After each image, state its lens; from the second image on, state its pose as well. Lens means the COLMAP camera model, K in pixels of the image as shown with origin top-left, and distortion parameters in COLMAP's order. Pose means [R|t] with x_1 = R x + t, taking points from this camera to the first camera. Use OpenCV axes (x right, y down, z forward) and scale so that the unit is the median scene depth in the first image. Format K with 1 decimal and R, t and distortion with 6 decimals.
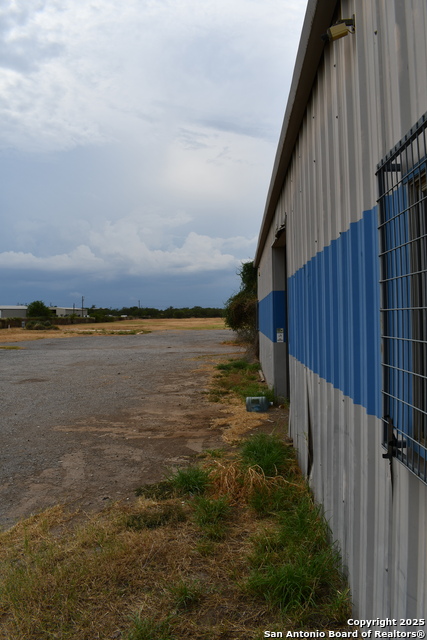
lens RADIAL K [[498.5, 0, 213.5], [0, 498.5, 320.0], [0, 0, 1]] dist [-0.096815, 0.015455]
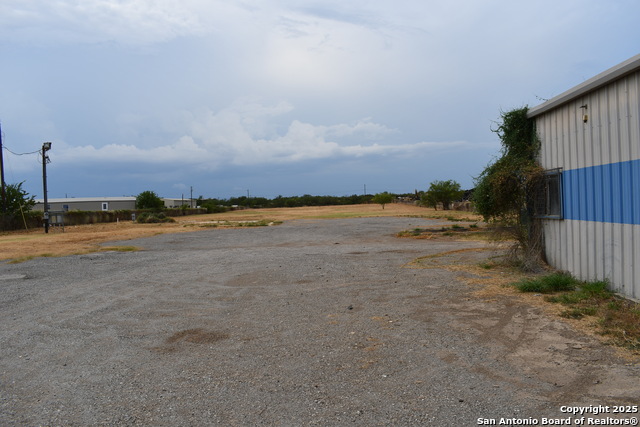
lens RADIAL K [[498.5, 0, 320.0], [0, 498.5, 213.5], [0, 0, 1]] dist [-0.096815, 0.015455]
pose [[0.999728, -0.023124, 0.003177, -0.026082], [0.023089, 0.999676, 0.010698, 0.000192], [-0.003423, -0.010622, 0.999938, 0.055083]]
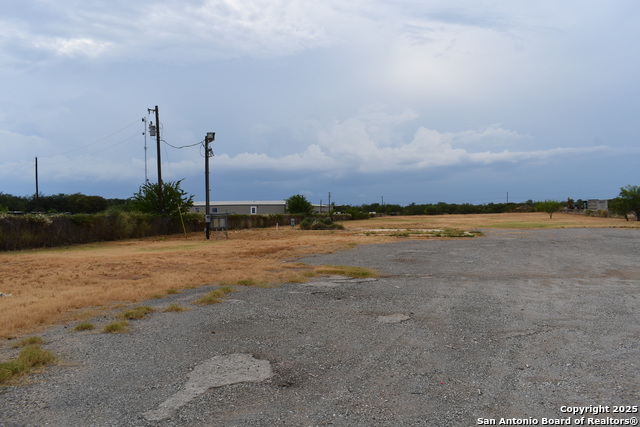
lens RADIAL K [[498.5, 0, 320.0], [0, 498.5, 213.5], [0, 0, 1]] dist [-0.096815, 0.015455]
pose [[0.970153, -0.008553, -0.242345, -0.072014], [0.006696, 0.999942, -0.008483, 0.000785], [0.242403, 0.006607, 0.970153, 0.113455]]
